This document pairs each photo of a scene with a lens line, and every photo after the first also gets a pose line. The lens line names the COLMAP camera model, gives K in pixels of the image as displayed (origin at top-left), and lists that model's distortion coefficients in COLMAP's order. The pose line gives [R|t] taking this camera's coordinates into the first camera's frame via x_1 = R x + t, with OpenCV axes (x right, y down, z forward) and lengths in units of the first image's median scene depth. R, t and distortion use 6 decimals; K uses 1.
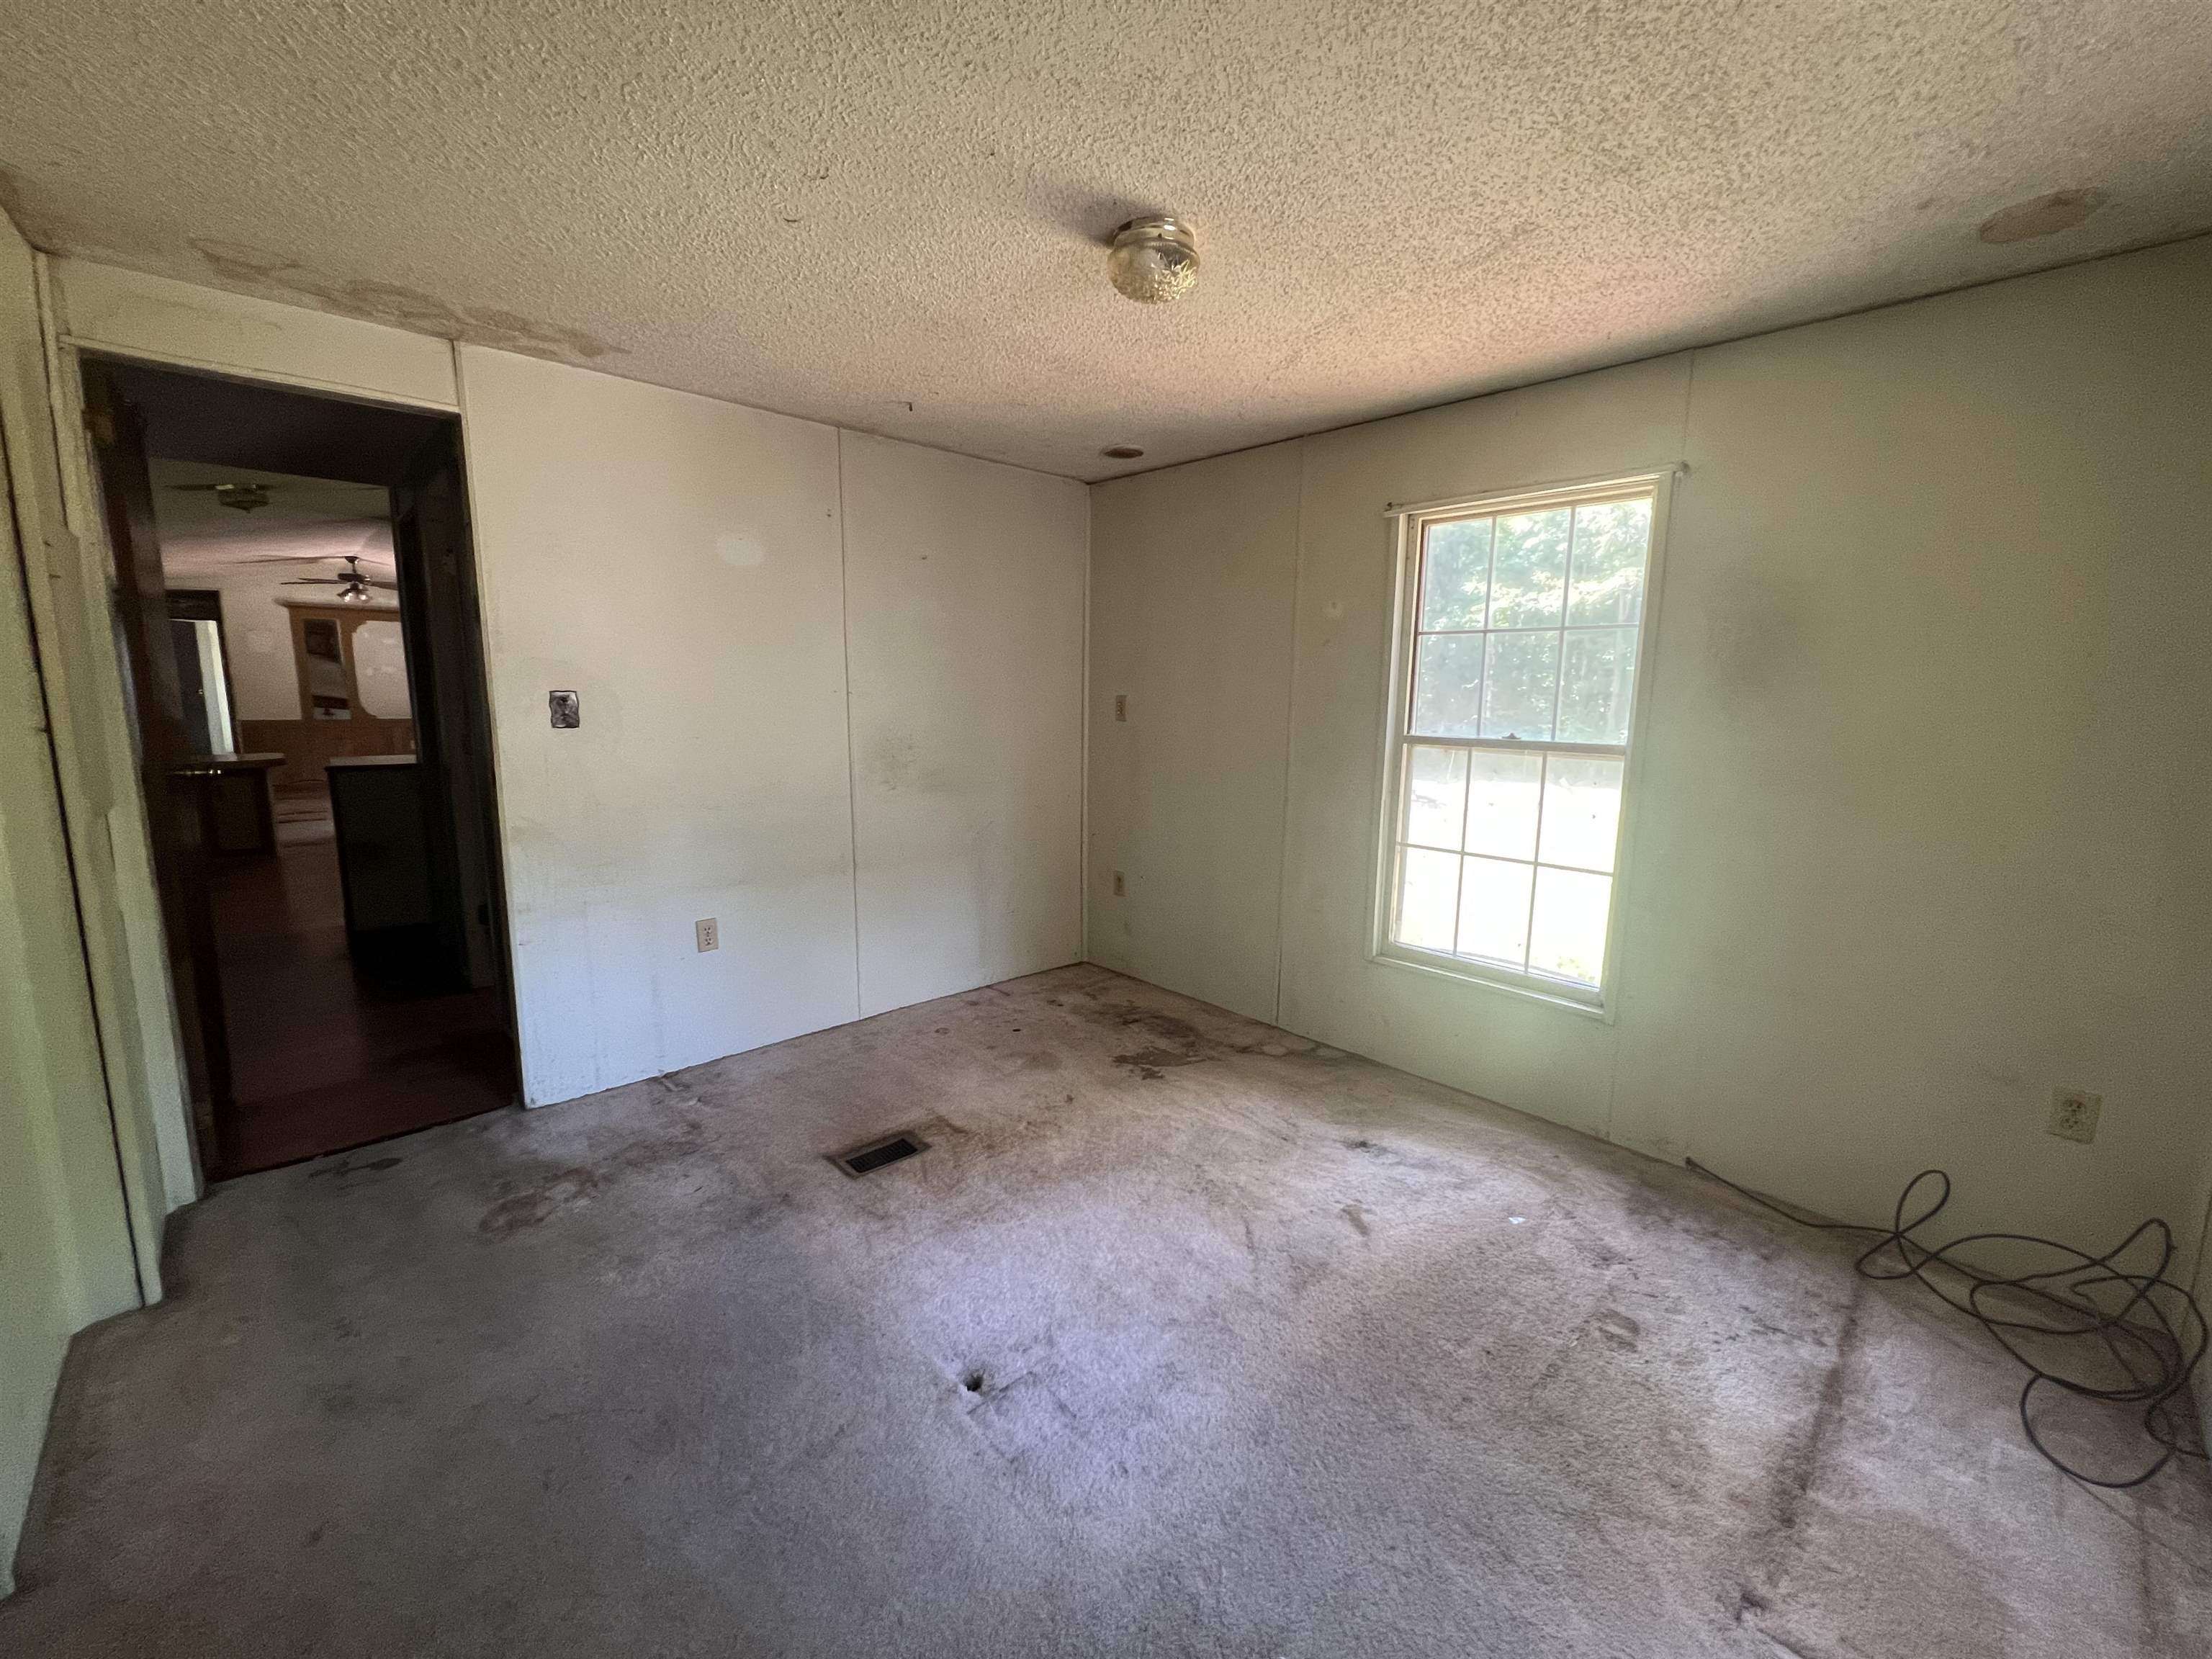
lens RADIAL K [[885.7, 0, 1106.0], [0, 885.7, 829.5], [0, 0, 1]] dist [-0.002283, -0.000210]
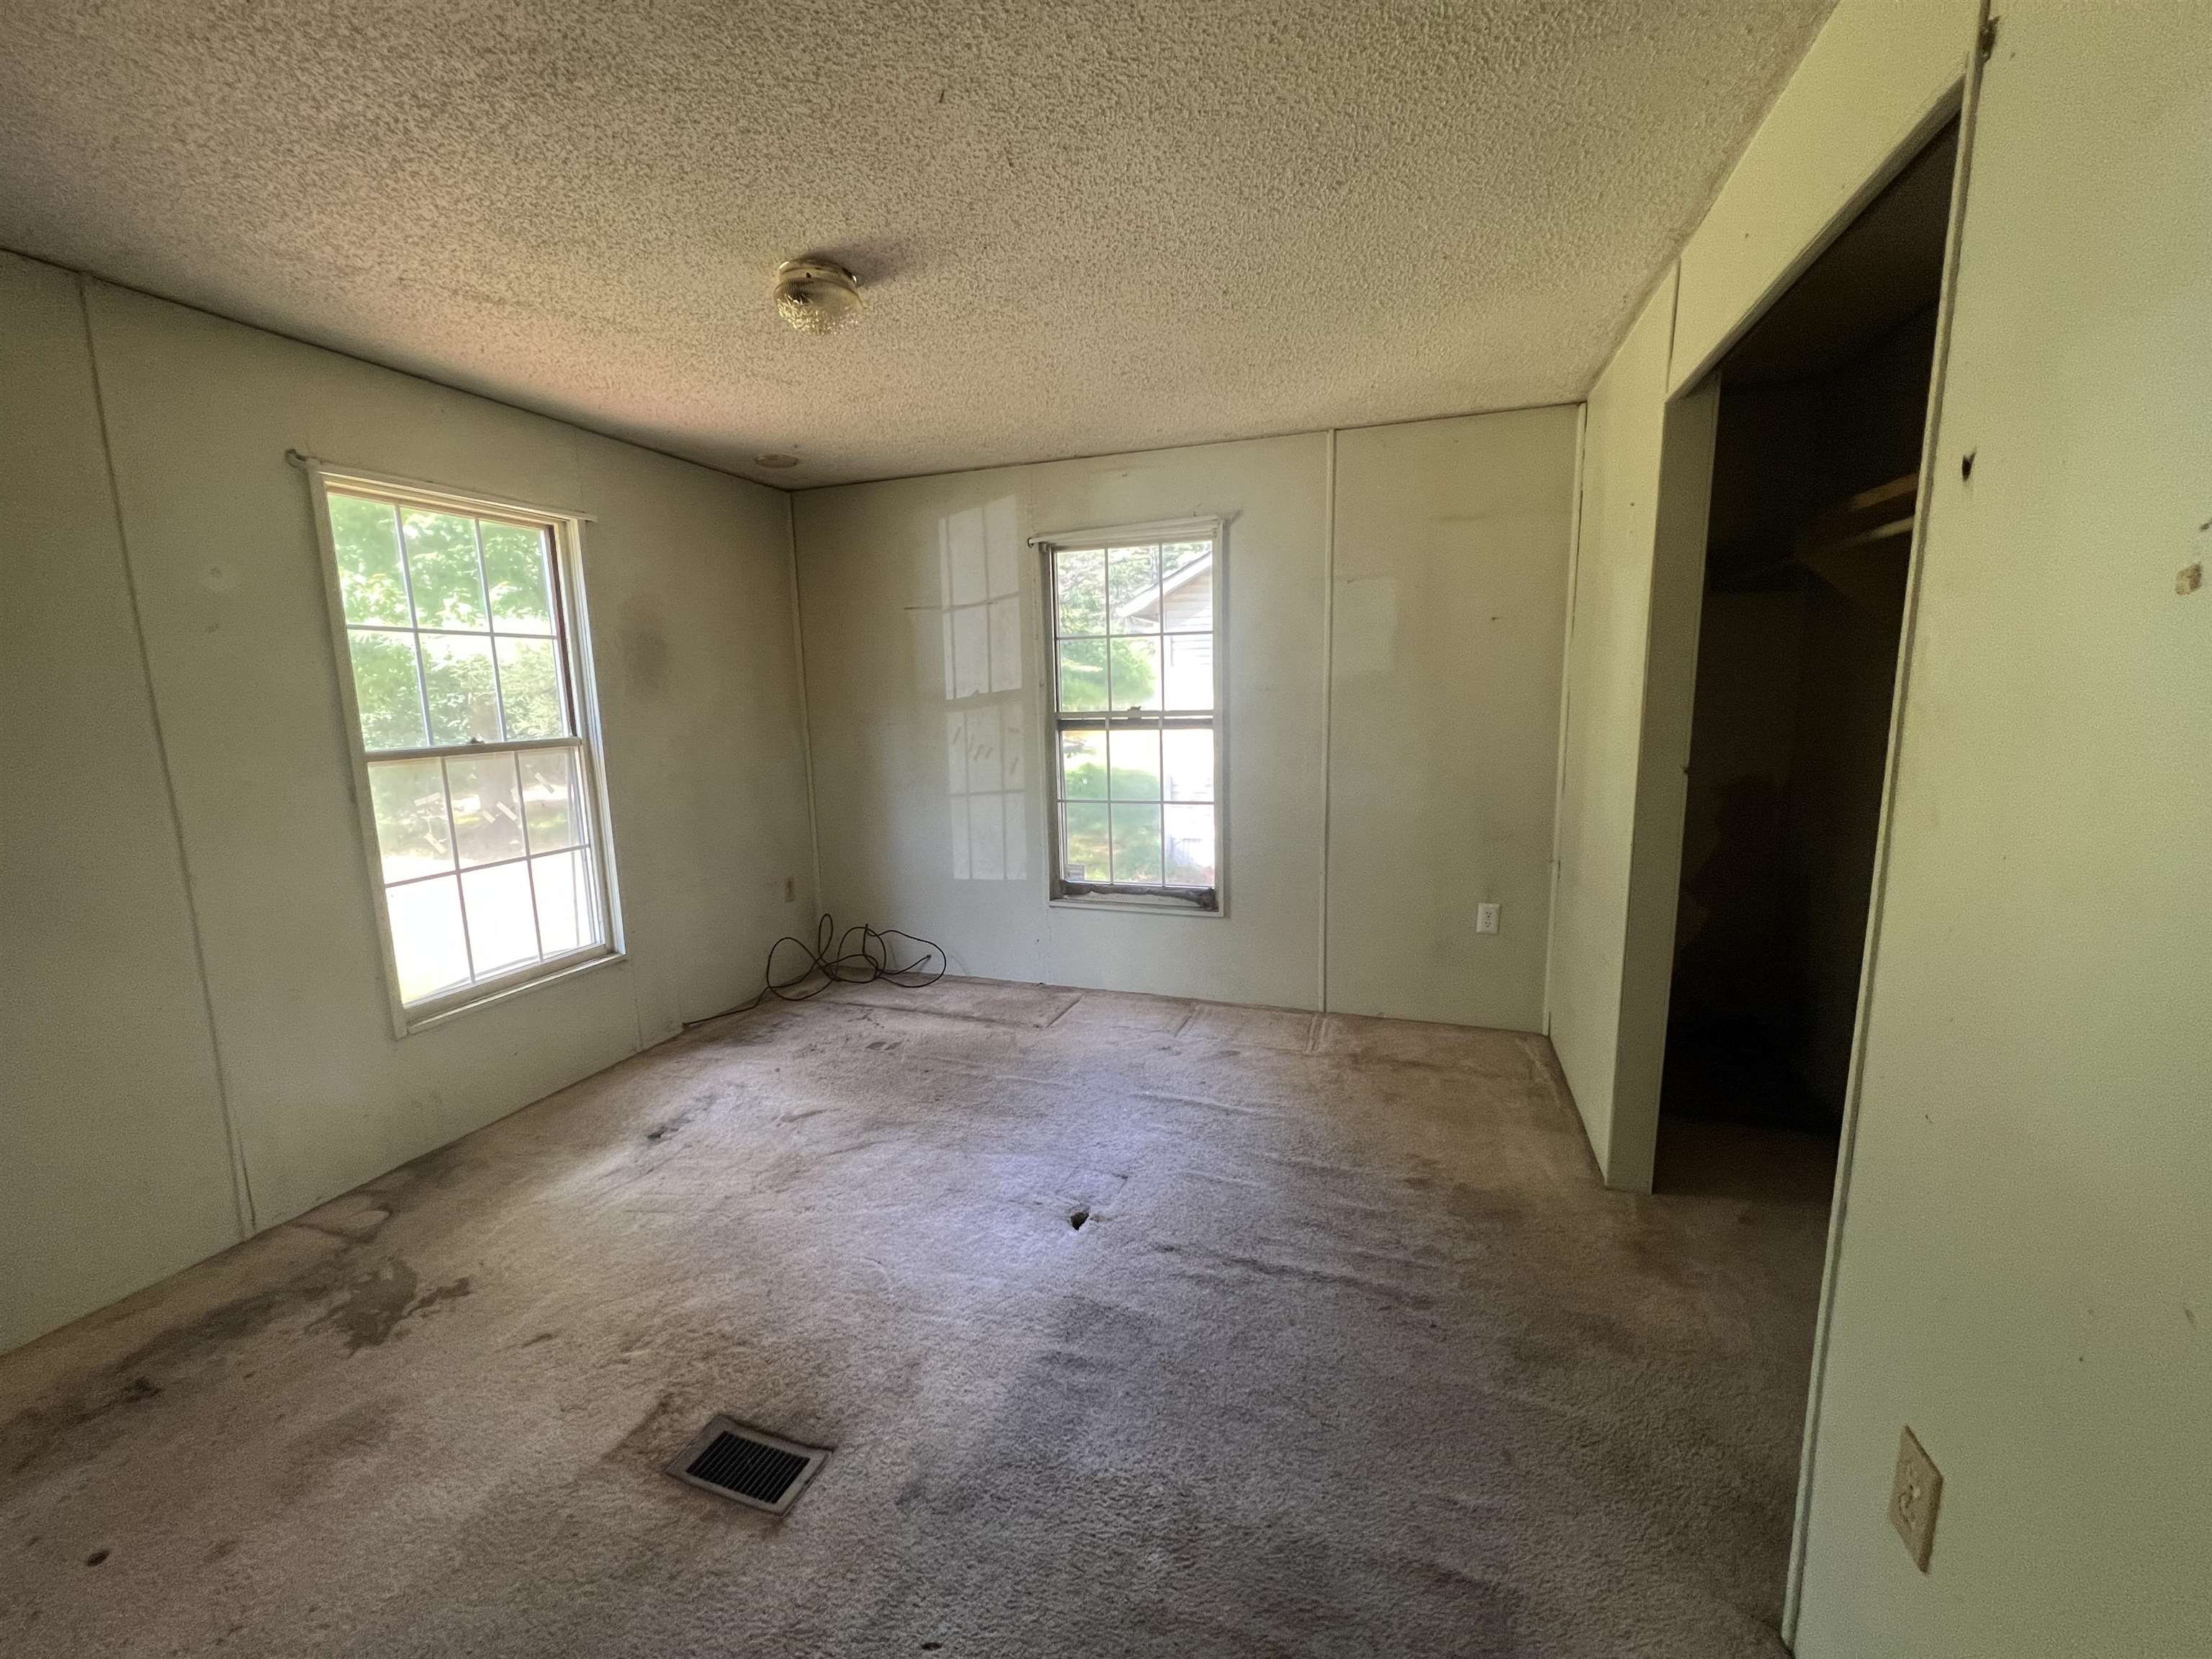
lens RADIAL K [[893.4, 0, 1096.7], [0, 893.4, 828.4], [0, 0, 1]] dist [-0.000491, 0.000256]
pose [[-0.461637, -0.140292, 0.875905, -0.833266], [0.153414, 0.959909, 0.234602, -0.155607], [-0.873702, 0.242677, -0.421607, 0.939854]]
